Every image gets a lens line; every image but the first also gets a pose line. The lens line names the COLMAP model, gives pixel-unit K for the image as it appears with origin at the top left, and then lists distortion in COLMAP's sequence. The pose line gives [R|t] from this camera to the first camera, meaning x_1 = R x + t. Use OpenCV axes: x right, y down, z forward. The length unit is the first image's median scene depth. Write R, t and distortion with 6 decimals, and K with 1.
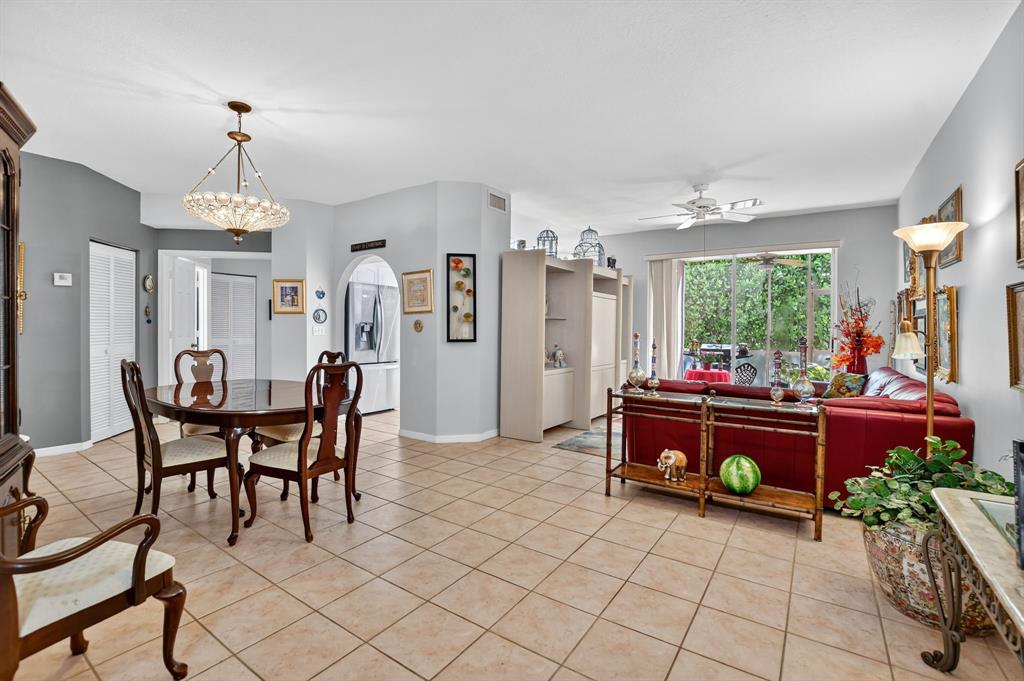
lens RADIAL K [[455.8, 0, 508.5], [0, 455.8, 329.8], [0, 0, 1]] dist [-0.031713, 0.000745]
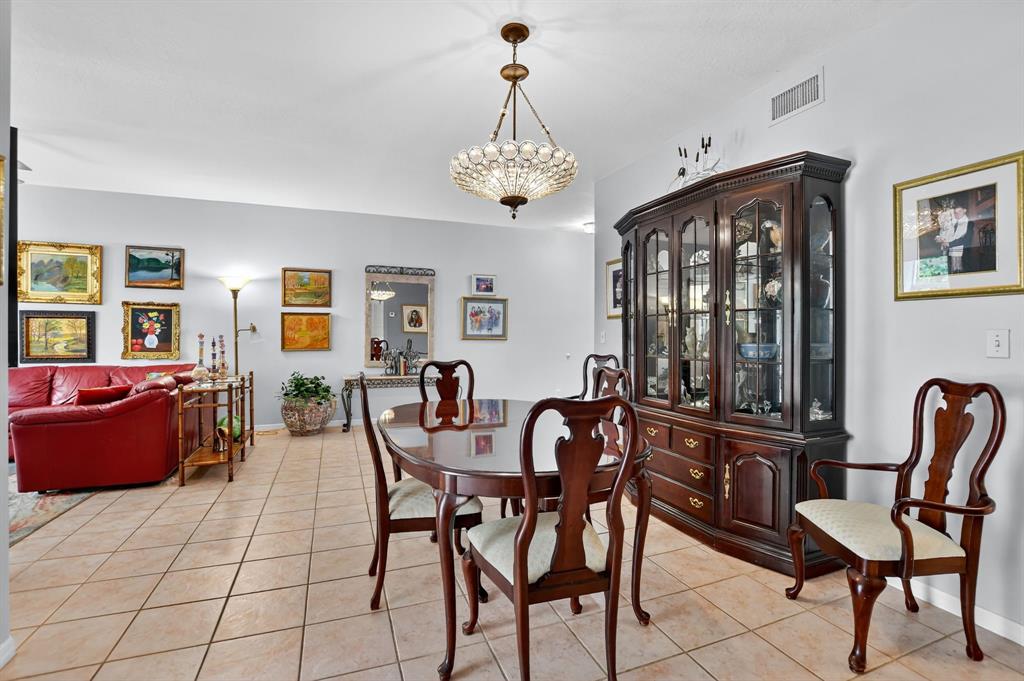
lens RADIAL K [[466.8, 0, 512.0], [0, 466.8, 340.5], [0, 0, 1]] dist [-0.036408, 0.008232]
pose [[-0.824032, -0.024616, 0.566008, -0.676384], [-0.010274, 0.999541, 0.028513, -0.011320], [-0.566450, 0.017680, -0.823906, 1.063965]]
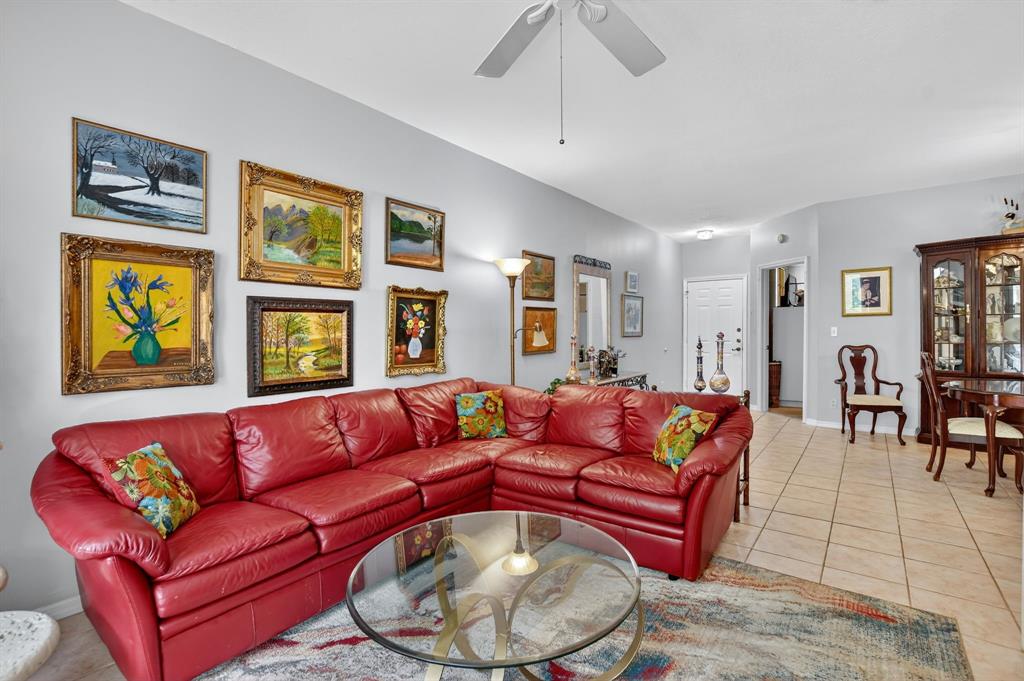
lens RADIAL K [[466.8, 0, 512.0], [0, 466.8, 340.5], [0, 0, 1]] dist [-0.036408, 0.008232]
pose [[-0.998630, -0.002872, 0.052253, 0.456943], [-0.001253, 0.999519, 0.030978, -0.003847], [-0.052317, 0.030870, -0.998153, 1.372805]]
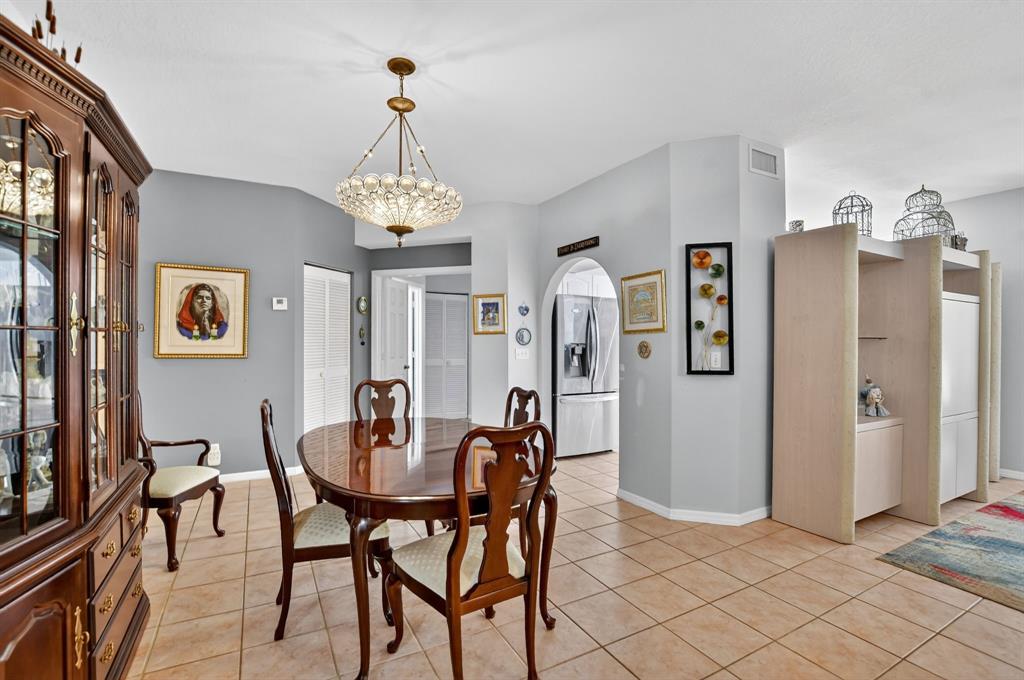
lens RADIAL K [[460.0, 0, 512.0], [0, 460.0, 340.0], [0, 0, 1]] dist [-0.024252, 0.000511]
pose [[0.893158, -0.005996, -0.449702, -0.058943], [0.001747, 0.999950, -0.009862, -0.017368], [0.449739, 0.008023, 0.893124, 0.262234]]
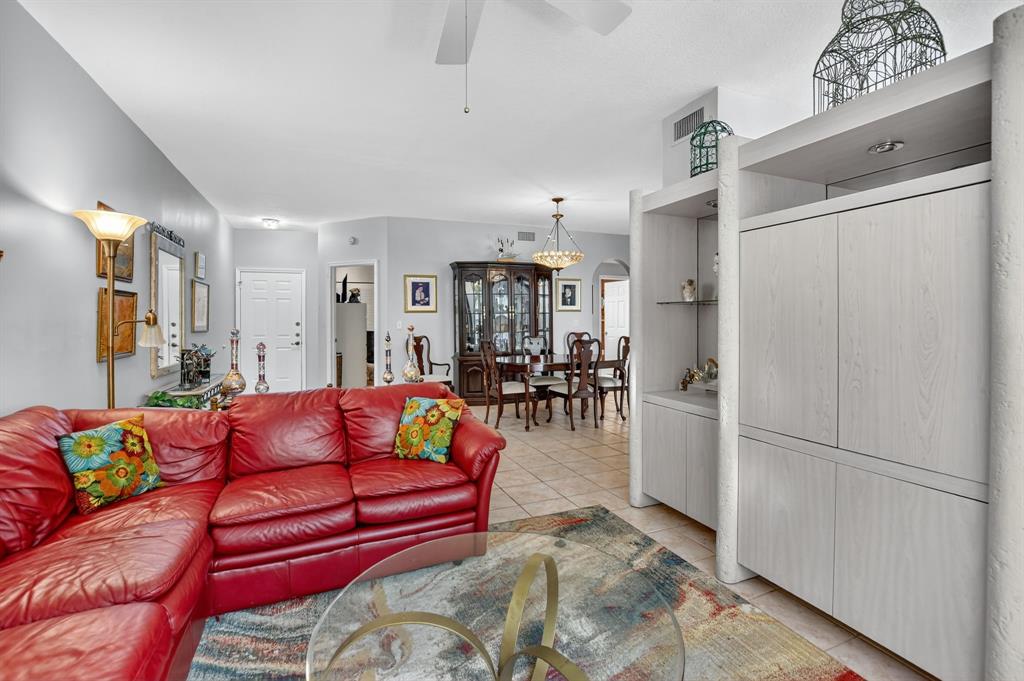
lens RADIAL K [[455.8, 0, 508.5], [0, 455.8, 329.8], [0, 0, 1]] dist [-0.031713, 0.000745]
pose [[-0.544717, 0.008118, -0.838580, 0.682079], [-0.006807, 0.999877, 0.014101, 0.000912], [0.838592, 0.013389, -0.544595, 1.199911]]
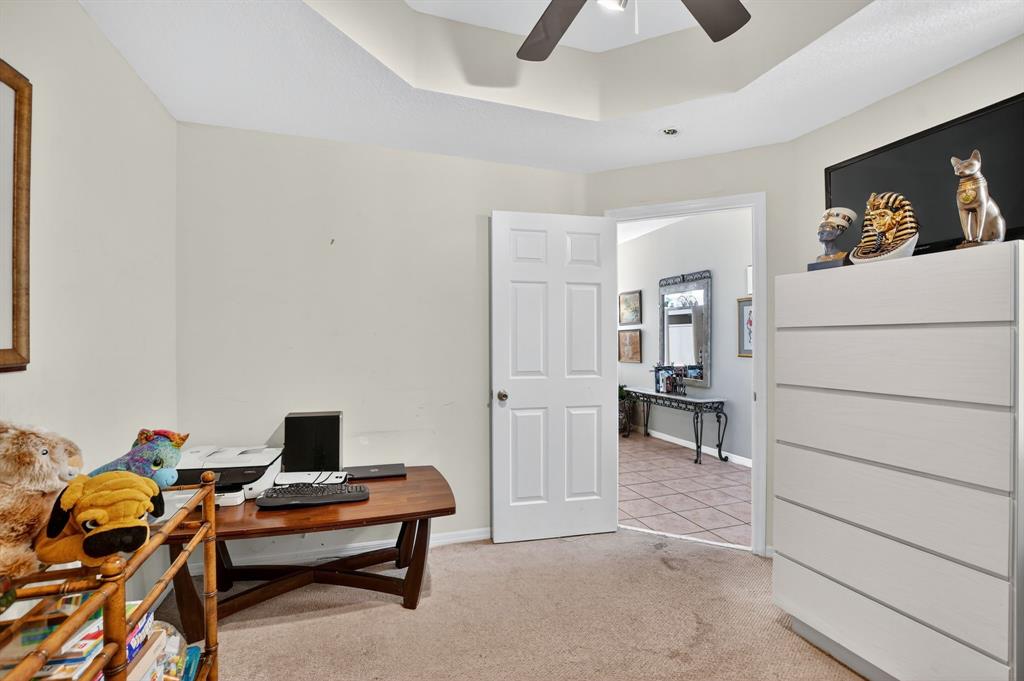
lens RADIAL K [[455.8, 0, 508.5], [0, 455.8, 329.8], [0, 0, 1]] dist [-0.031713, 0.000745]
pose [[0.606321, 0.016246, 0.795054, -0.868186], [0.010924, 0.999527, -0.028755, -0.007776], [-0.795145, 0.026121, 0.605857, -0.172446]]
